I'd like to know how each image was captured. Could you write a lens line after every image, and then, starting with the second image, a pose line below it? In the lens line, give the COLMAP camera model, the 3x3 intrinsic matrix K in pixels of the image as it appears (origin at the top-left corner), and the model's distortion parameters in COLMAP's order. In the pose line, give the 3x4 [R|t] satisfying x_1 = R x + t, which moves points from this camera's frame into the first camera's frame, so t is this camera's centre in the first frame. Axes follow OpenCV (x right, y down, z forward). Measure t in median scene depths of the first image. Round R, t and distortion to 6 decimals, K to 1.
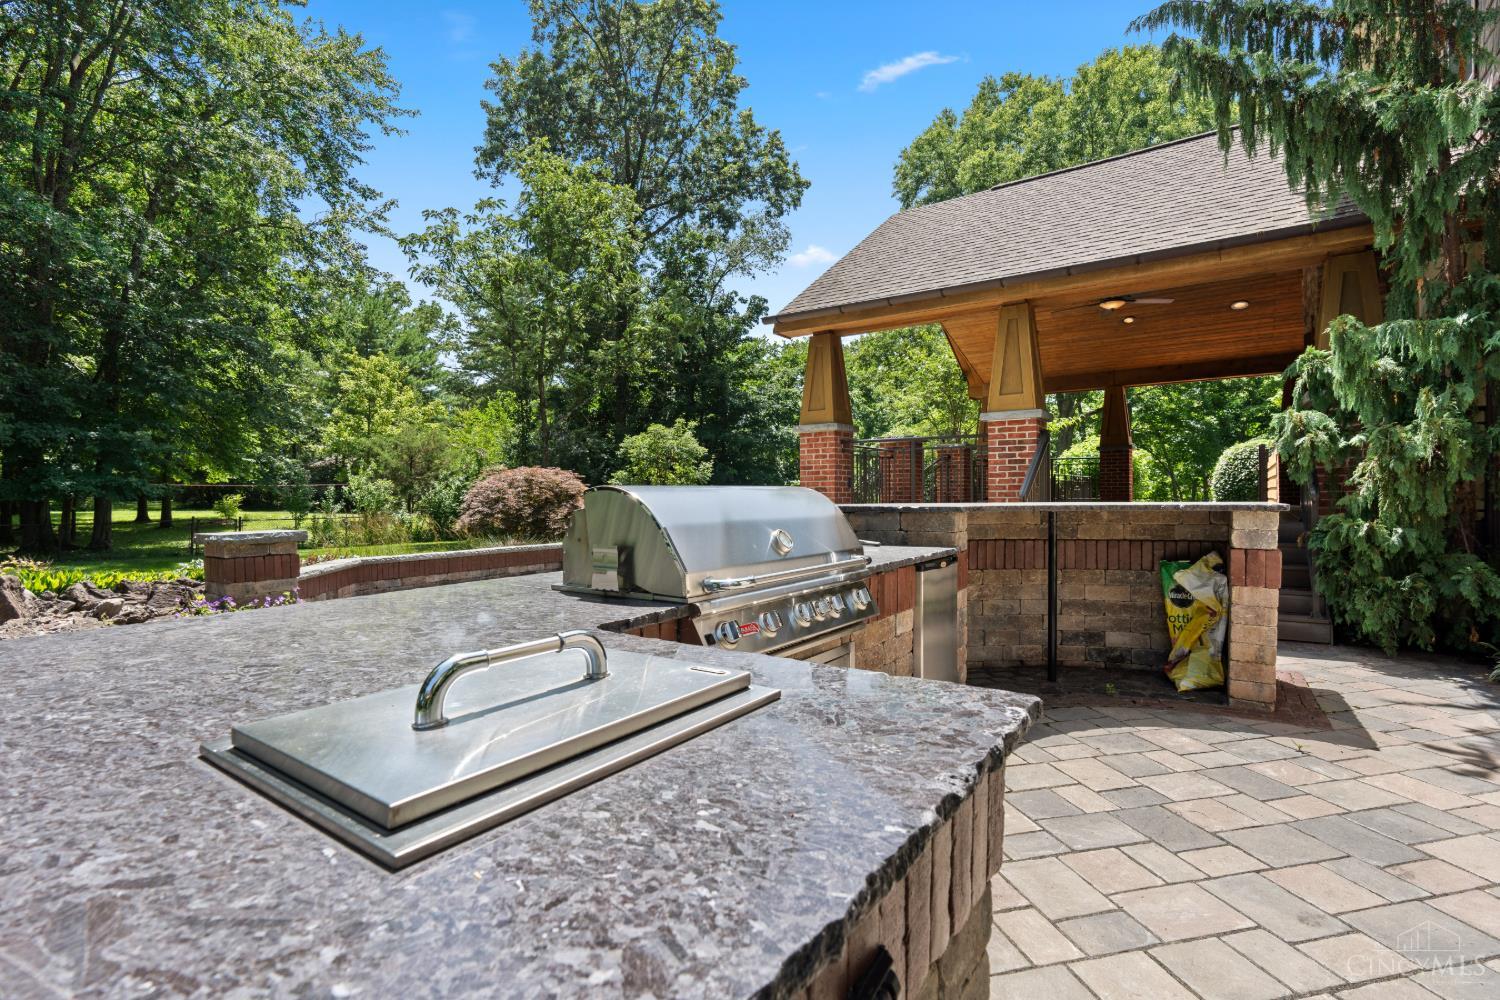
lens RADIAL K [[675.4, 0, 750.0], [0, 675.4, 500.0], [0, 0, 1]] dist [-0.001854, 0.000200]
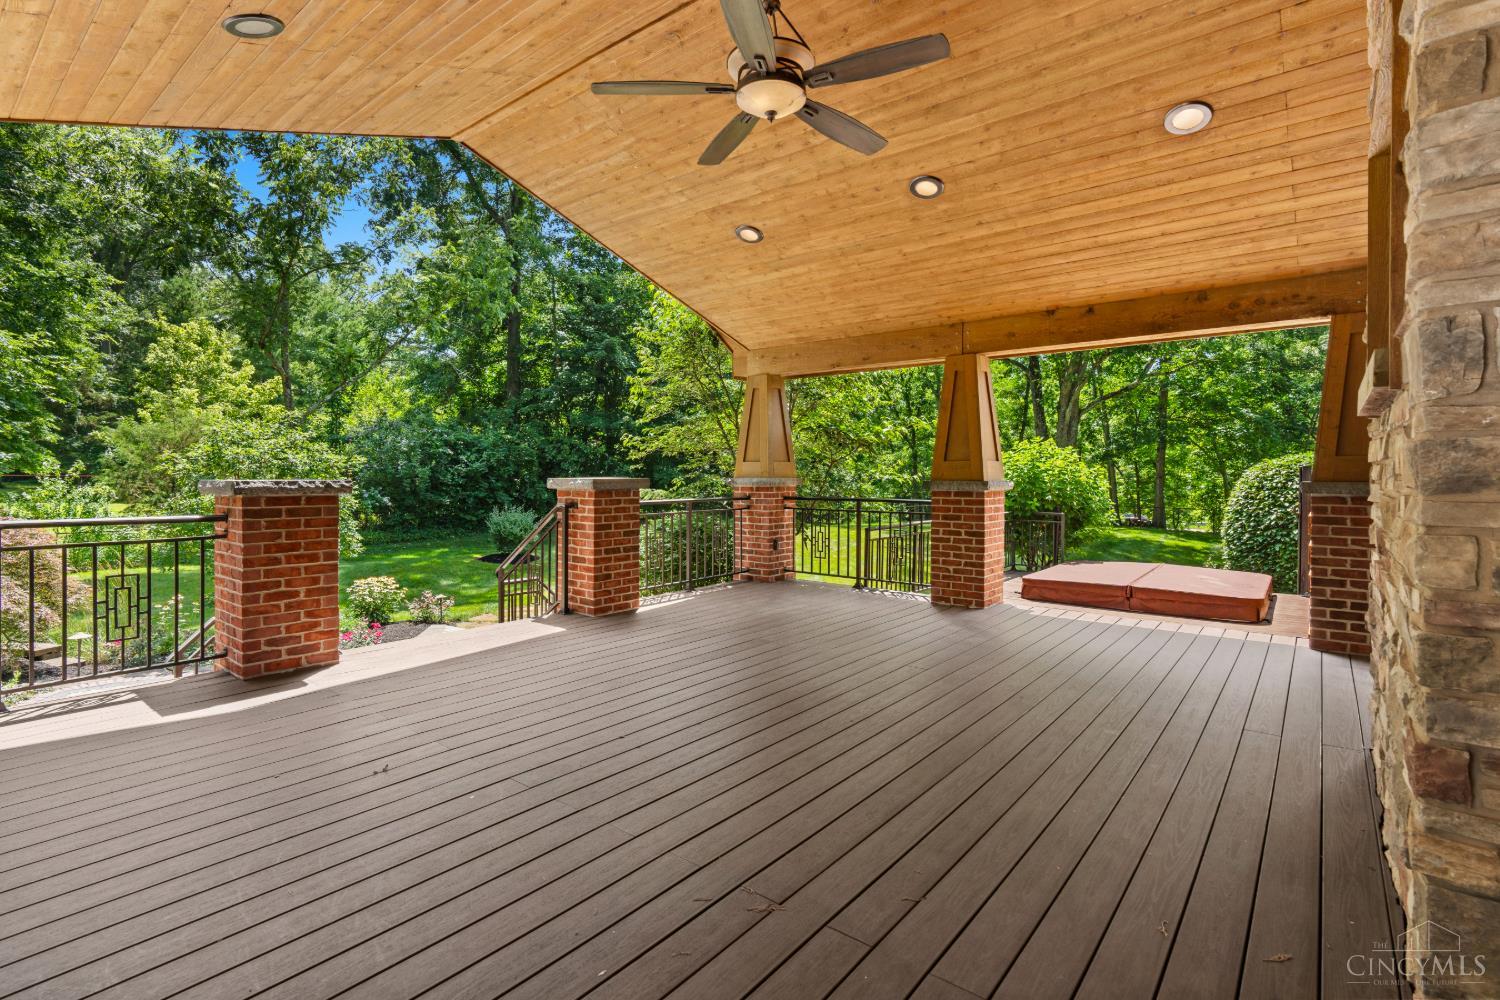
lens RADIAL K [[701.2, 0, 750.0], [0, 701.2, 500.0], [0, 0, 1]] dist [0.020968, 0.000071]
pose [[0.998531, 0.012939, -0.052618, 0.157713], [-0.011783, 0.999683, 0.022236, -0.028856], [0.052889, -0.021584, 0.998367, 0.185875]]
